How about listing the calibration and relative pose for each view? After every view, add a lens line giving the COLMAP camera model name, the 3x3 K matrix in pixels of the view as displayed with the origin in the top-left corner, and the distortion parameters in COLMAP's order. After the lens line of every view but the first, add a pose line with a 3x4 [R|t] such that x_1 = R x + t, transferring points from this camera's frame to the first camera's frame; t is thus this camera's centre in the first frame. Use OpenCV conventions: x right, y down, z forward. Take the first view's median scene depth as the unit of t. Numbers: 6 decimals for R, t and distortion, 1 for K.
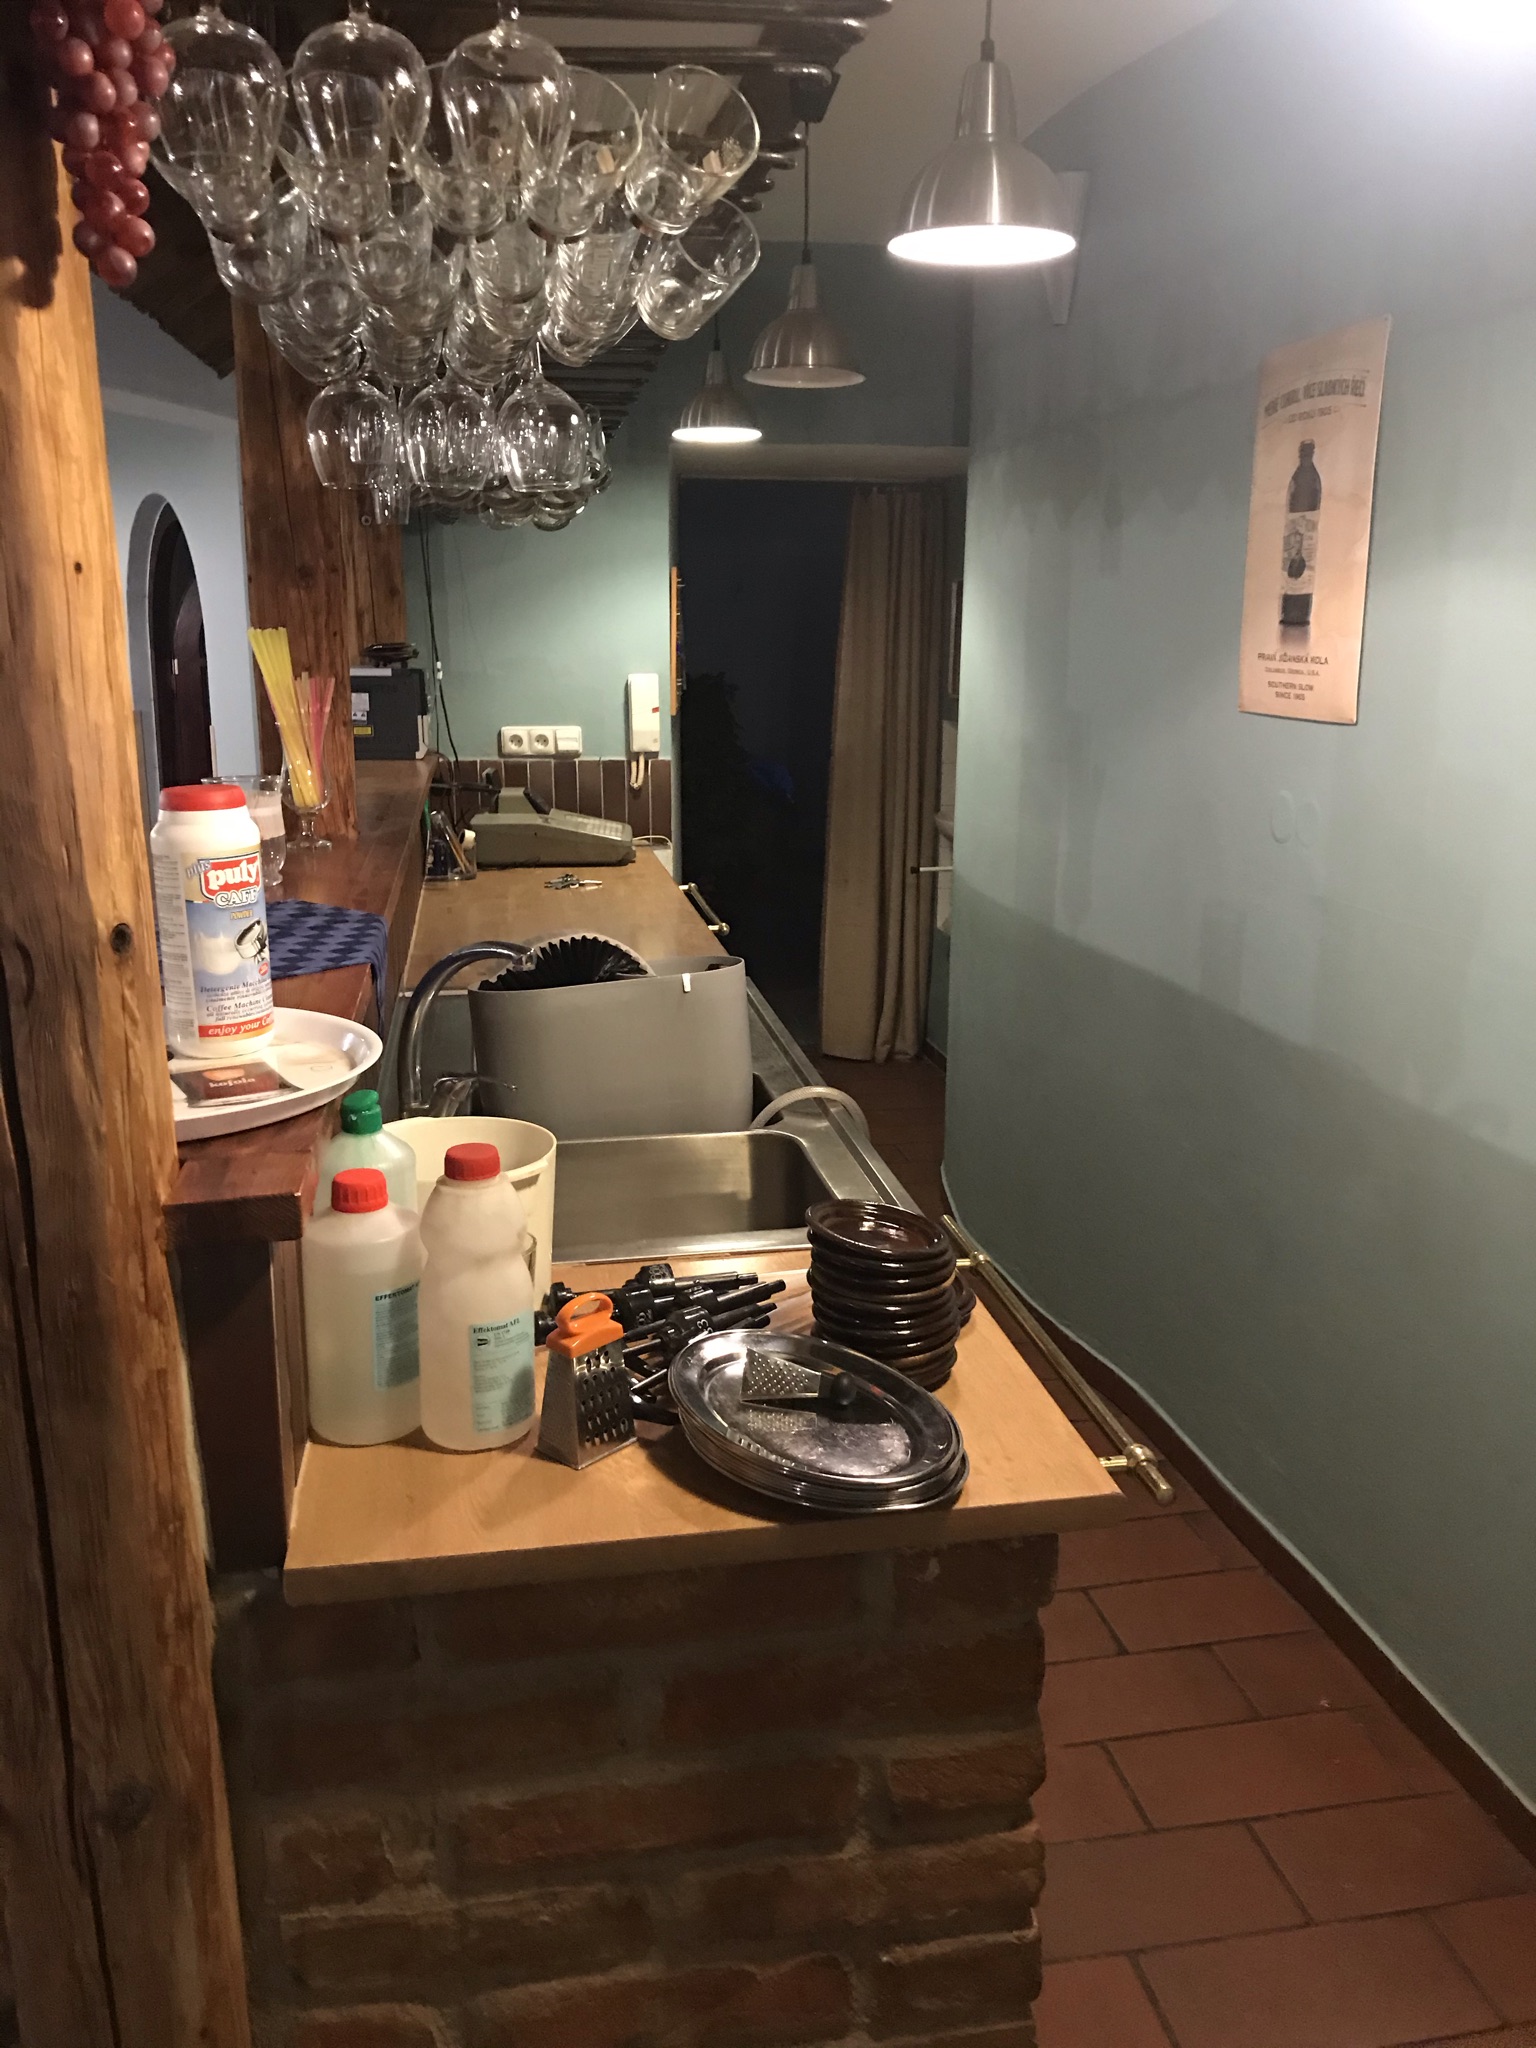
lens RADIAL K [[1691.6, 0, 768.0], [0, 1691.6, 1024.0], [0, 0, 1]] dist [0.007209, 0.021566]
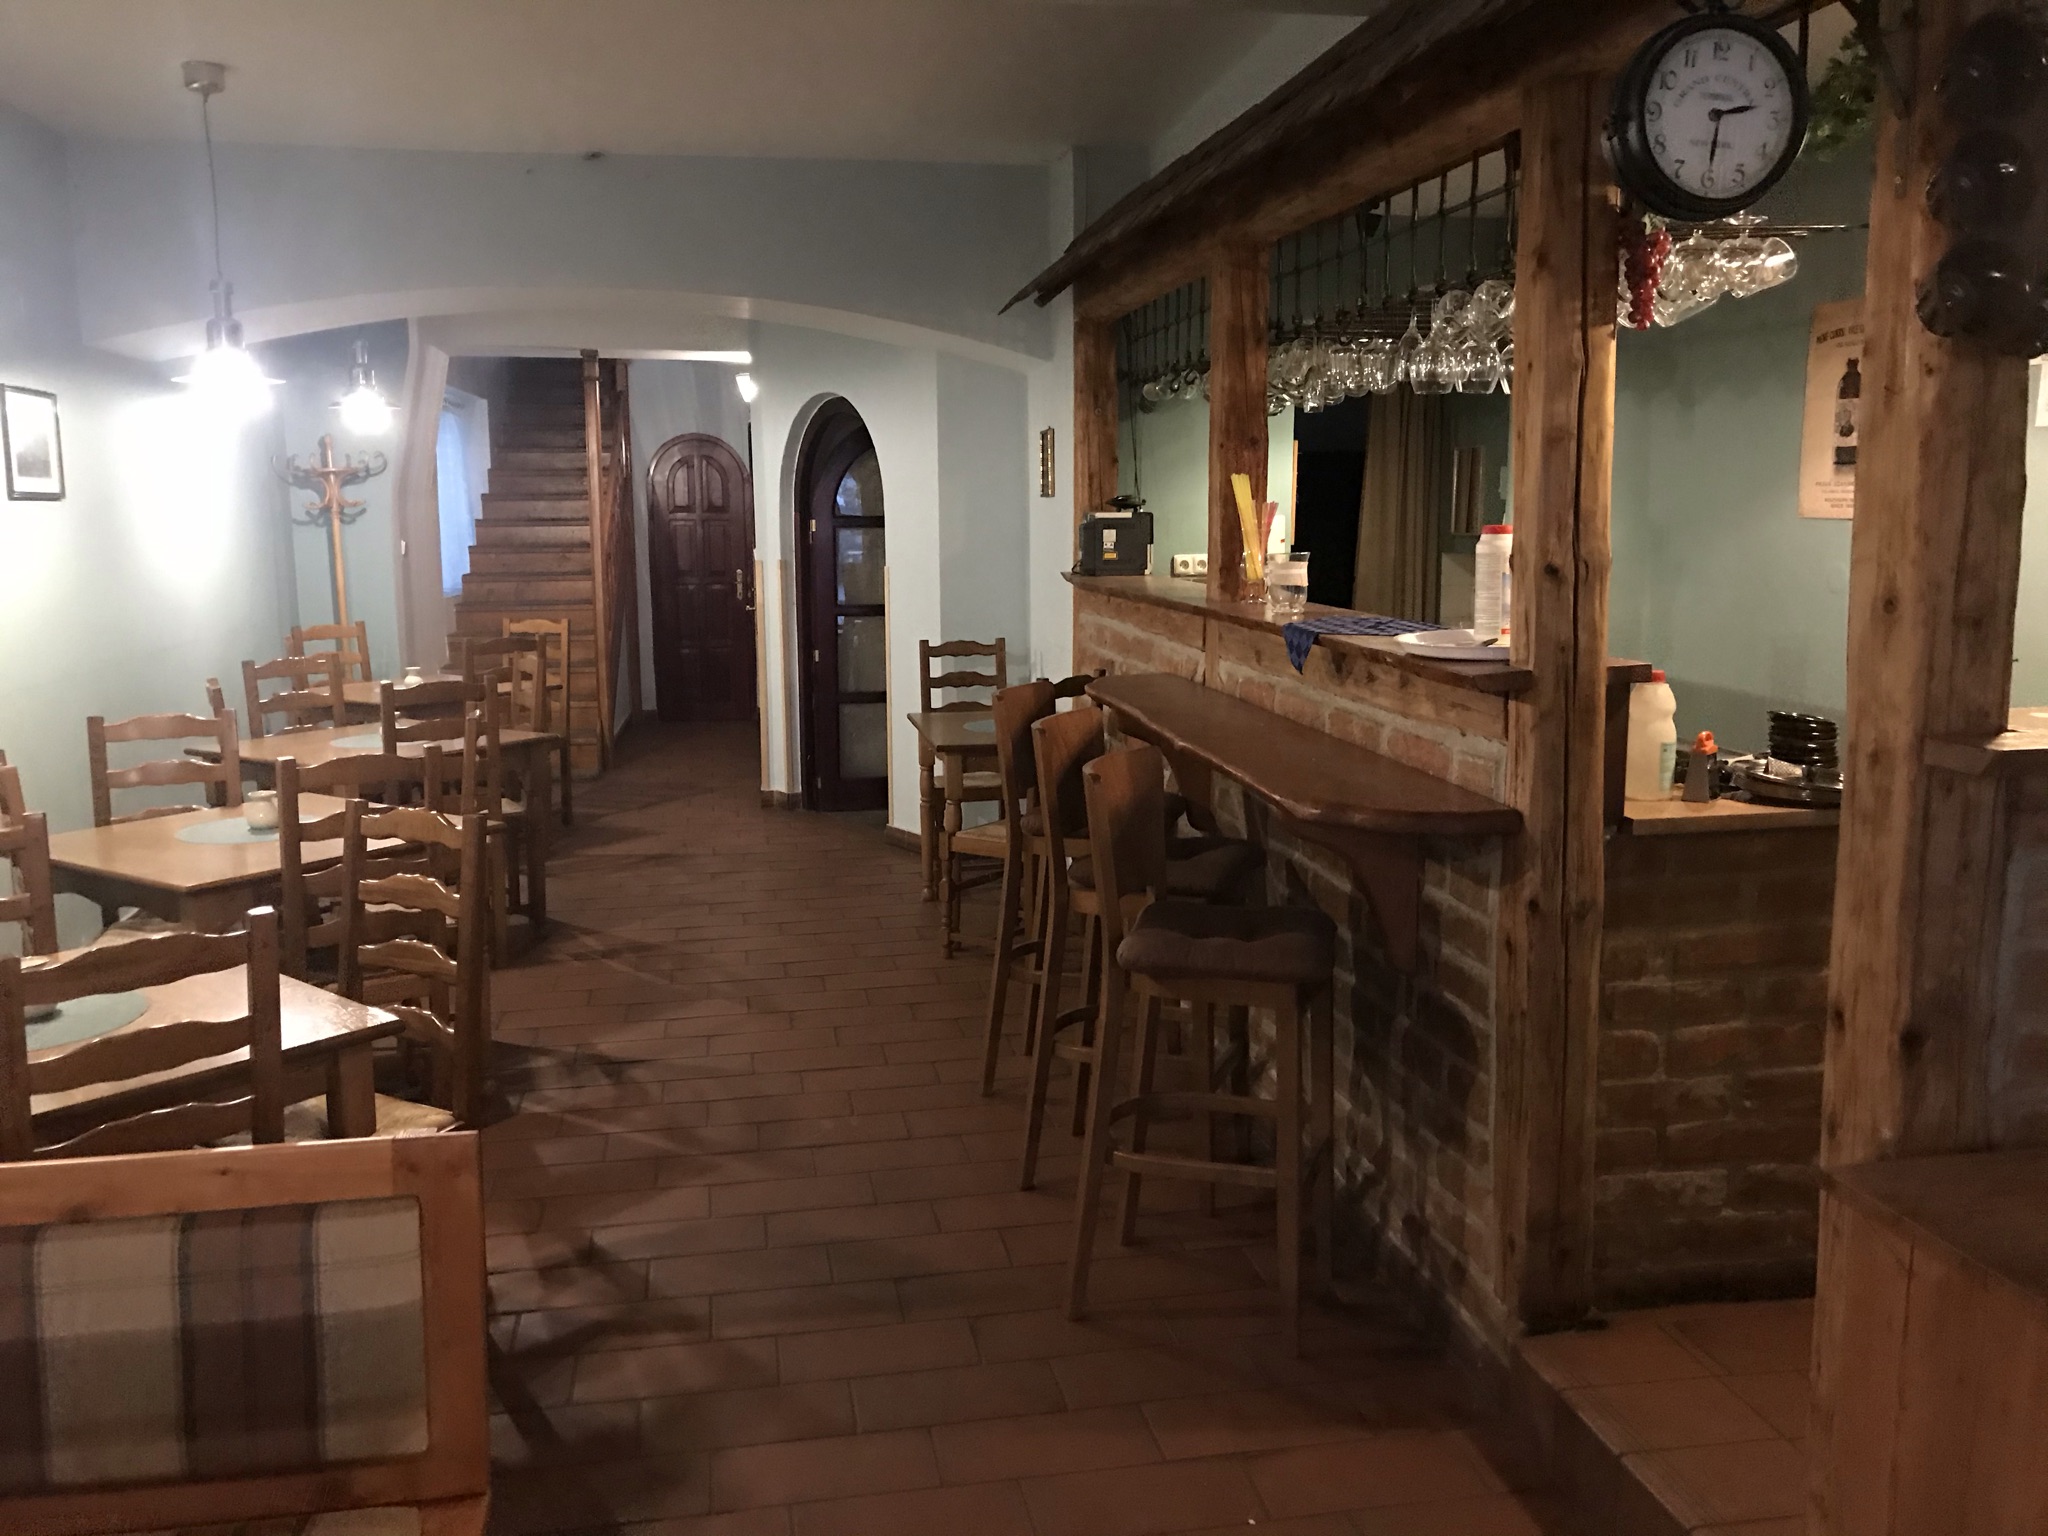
lens RADIAL K [[1691.6, 0, 1024.0], [0, 1691.6, 768.0], [0, 0, 1]] dist [0.007209, 0.021566]
pose [[0.999856, -0.013505, 0.010293, -0.996091], [0.014280, 0.996744, -0.079362, 0.355067], [-0.009187, 0.079498, 0.996793, -1.229173]]
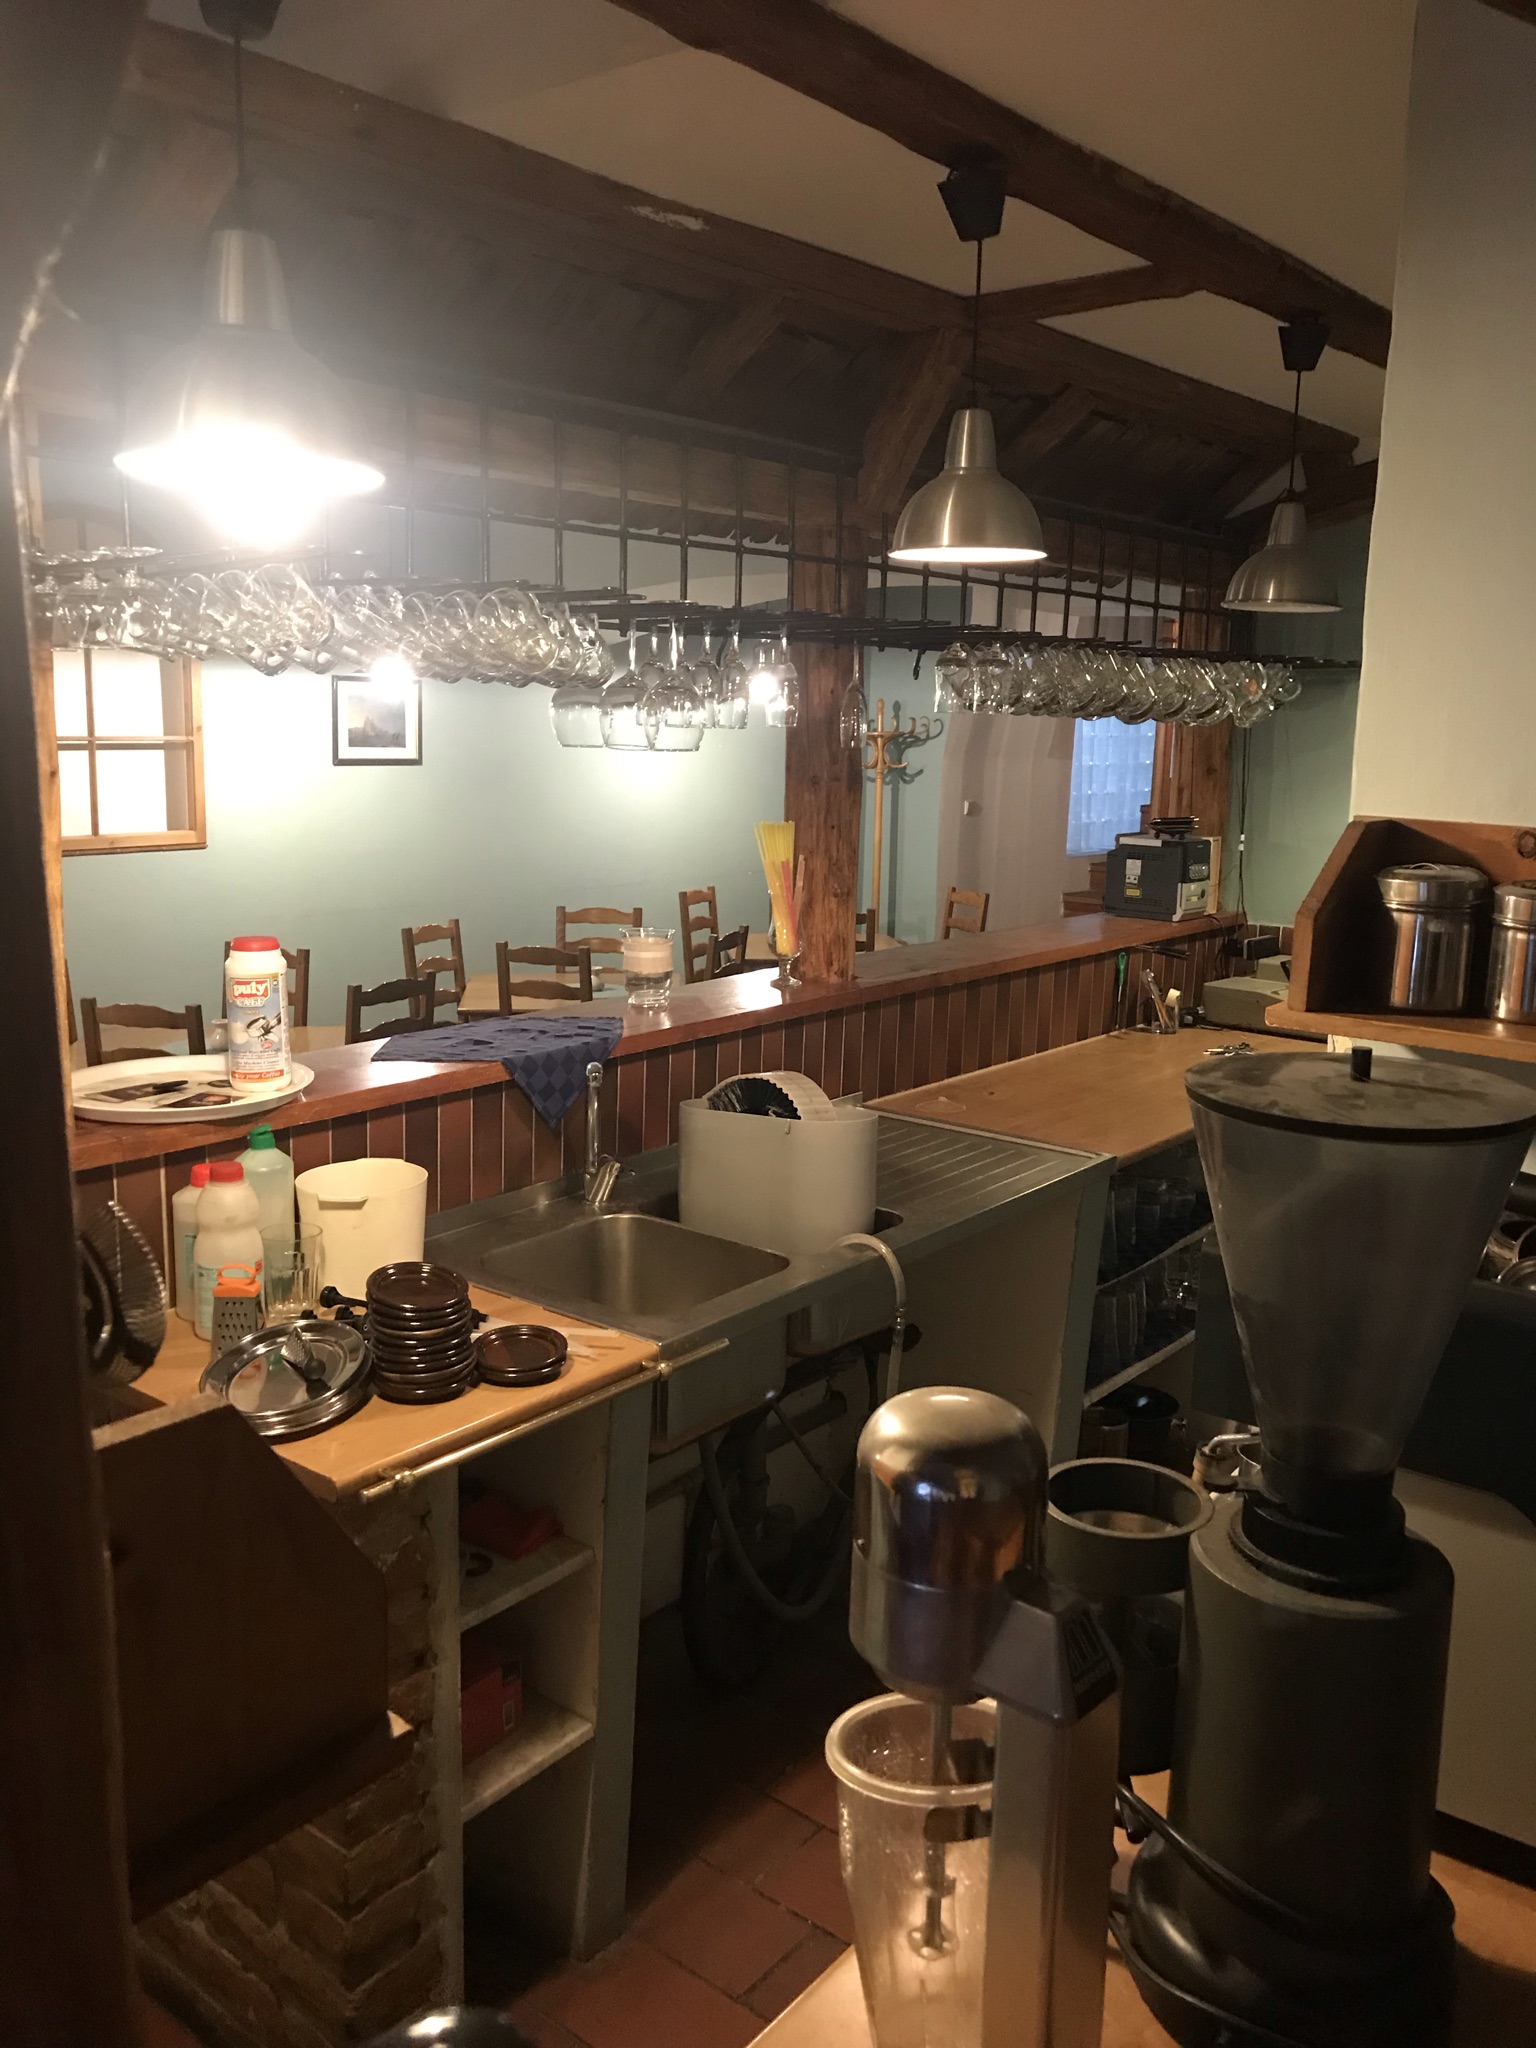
lens RADIAL K [[1691.6, 0, 768.0], [0, 1691.6, 1024.0], [0, 0, 1]] dist [0.007209, 0.021566]
pose [[0.655901, 0.150959, -0.739598, 1.370134], [-0.195619, 0.980319, 0.026611, -0.207411], [0.729059, 0.127226, 0.672522, 0.207105]]
